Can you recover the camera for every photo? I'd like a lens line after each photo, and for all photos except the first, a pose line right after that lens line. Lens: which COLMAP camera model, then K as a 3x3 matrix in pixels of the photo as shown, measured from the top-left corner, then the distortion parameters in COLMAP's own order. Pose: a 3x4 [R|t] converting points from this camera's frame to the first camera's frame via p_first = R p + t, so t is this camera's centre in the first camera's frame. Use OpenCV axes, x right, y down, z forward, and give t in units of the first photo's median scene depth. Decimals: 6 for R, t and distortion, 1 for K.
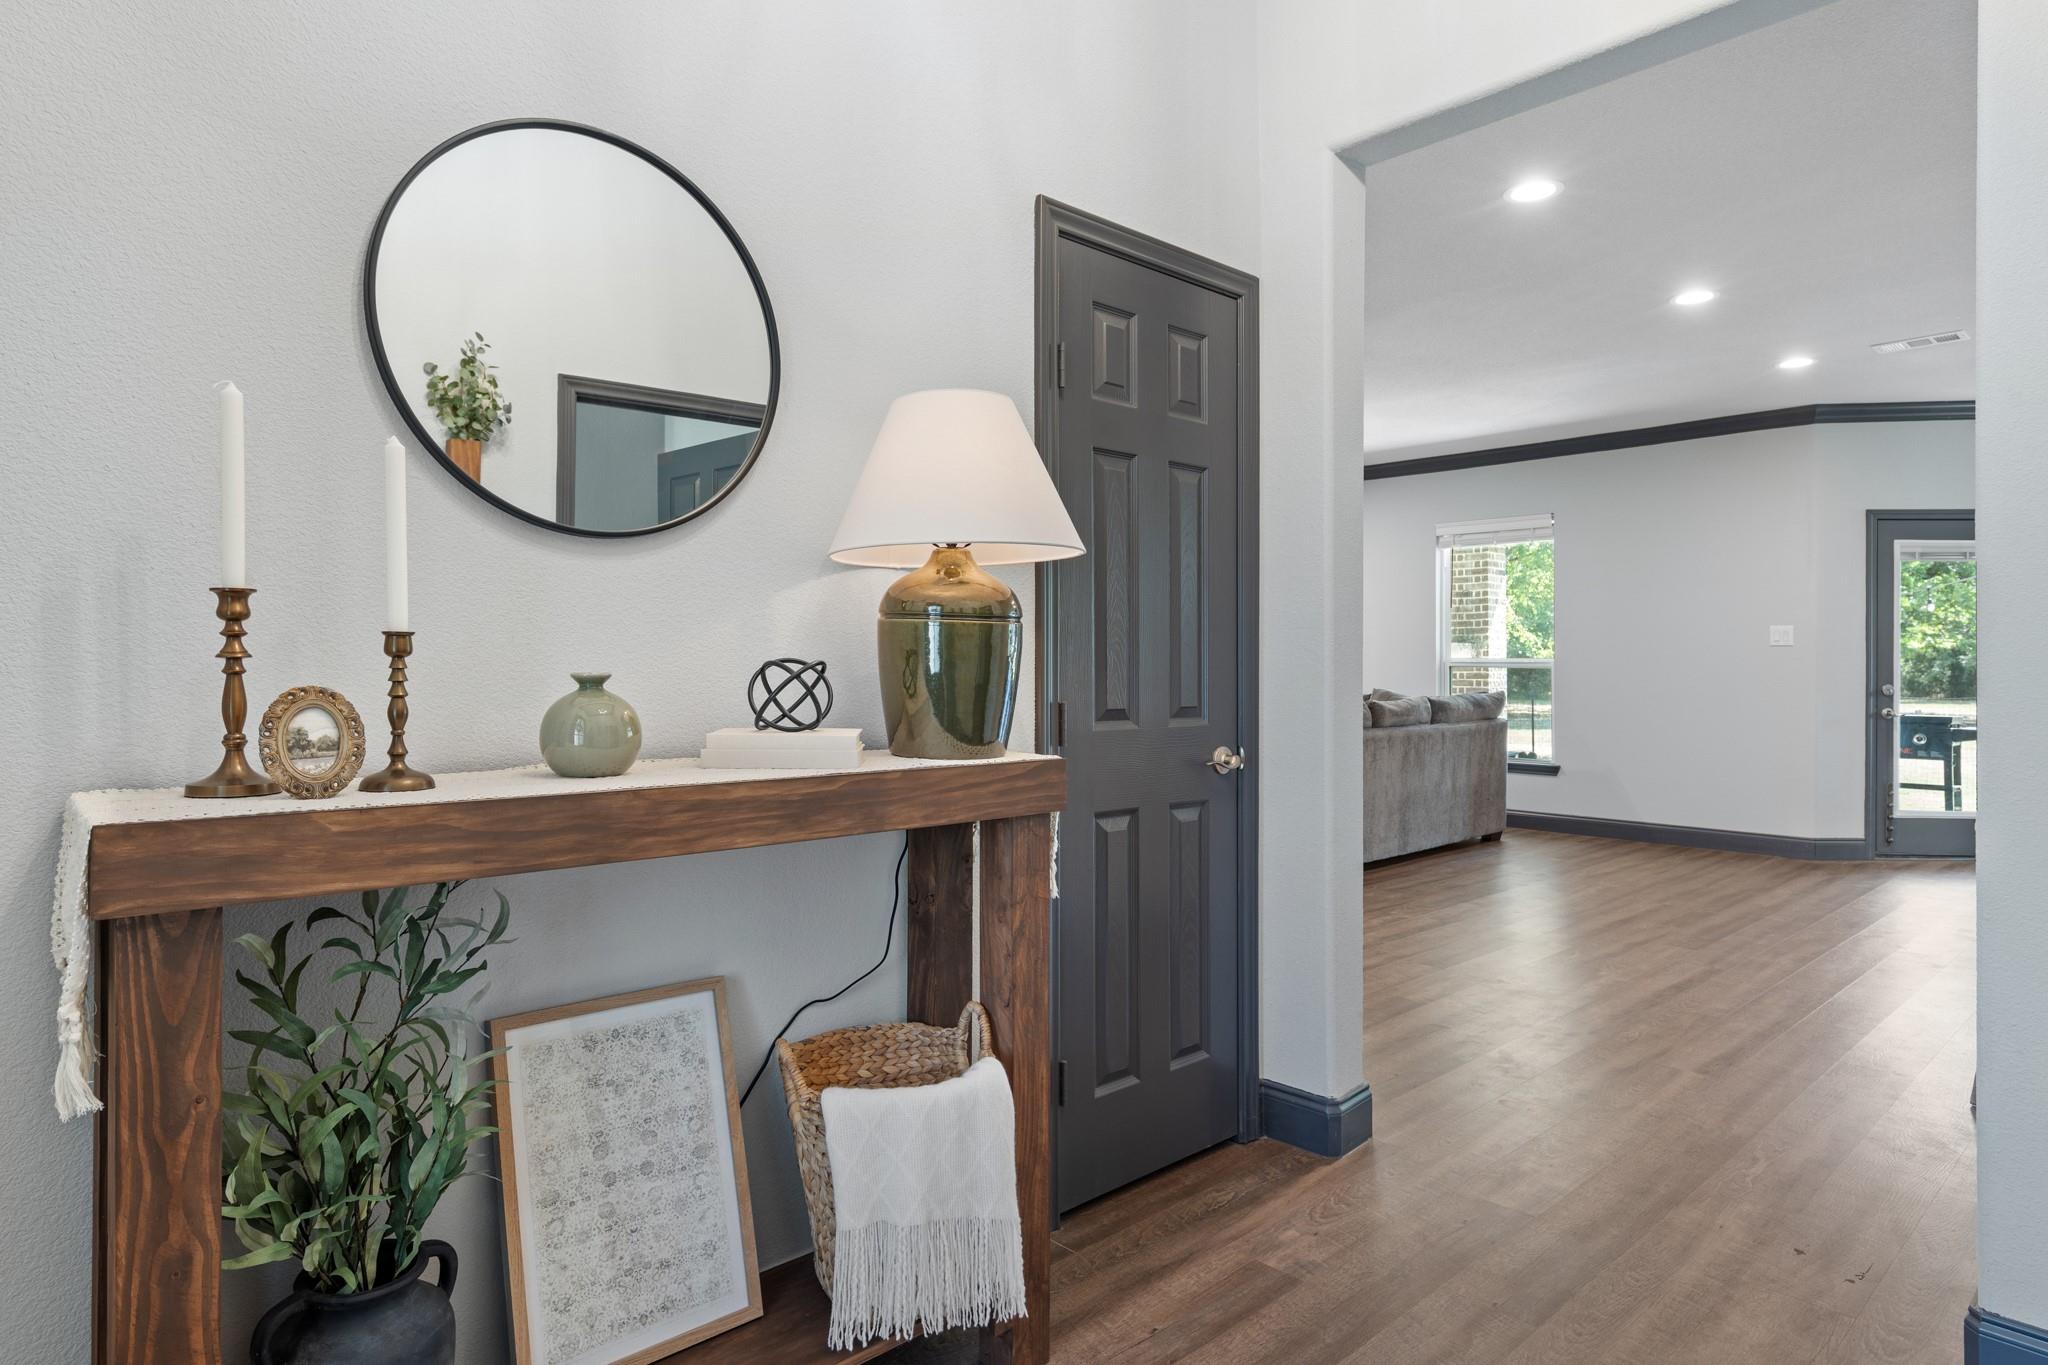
lens RADIAL K [[1151.3, 0, 1018.2], [0, 1151.3, 673.6], [0, 0, 1]] dist [0.002264, 0.000717]
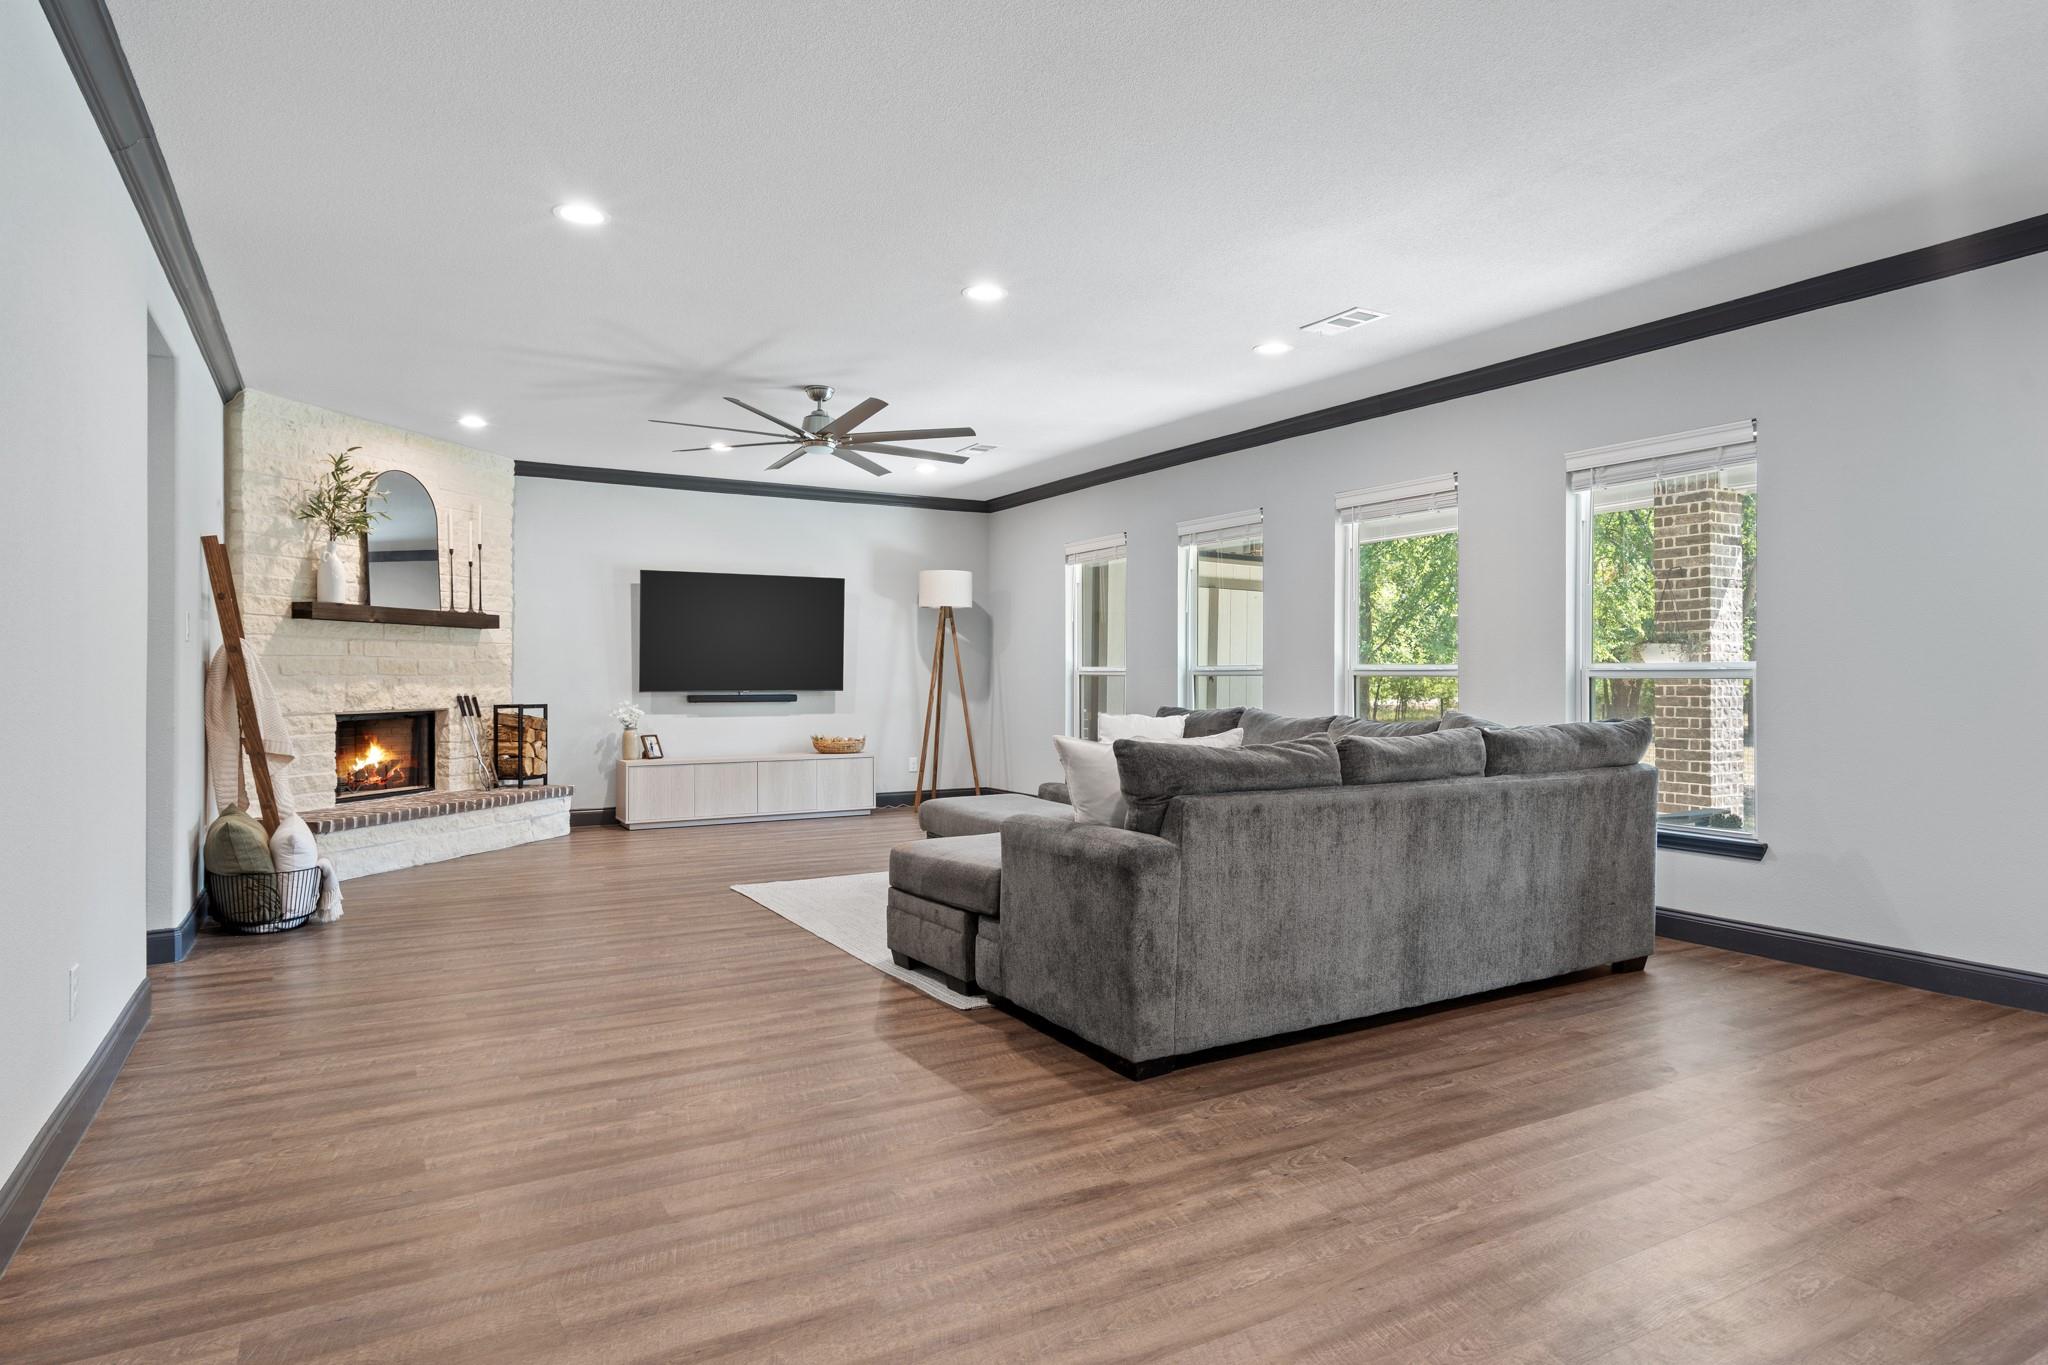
lens RADIAL K [[1151.3, 0, 1027.4], [0, 1151.3, 692.3], [0, 0, 1]] dist [0.002264, 0.000717]
pose [[0.975515, 0.001556, -0.219927, 0.254770], [-0.000405, 0.999986, 0.005277, -0.001147], [0.219932, -0.005059, 0.975502, 0.376112]]
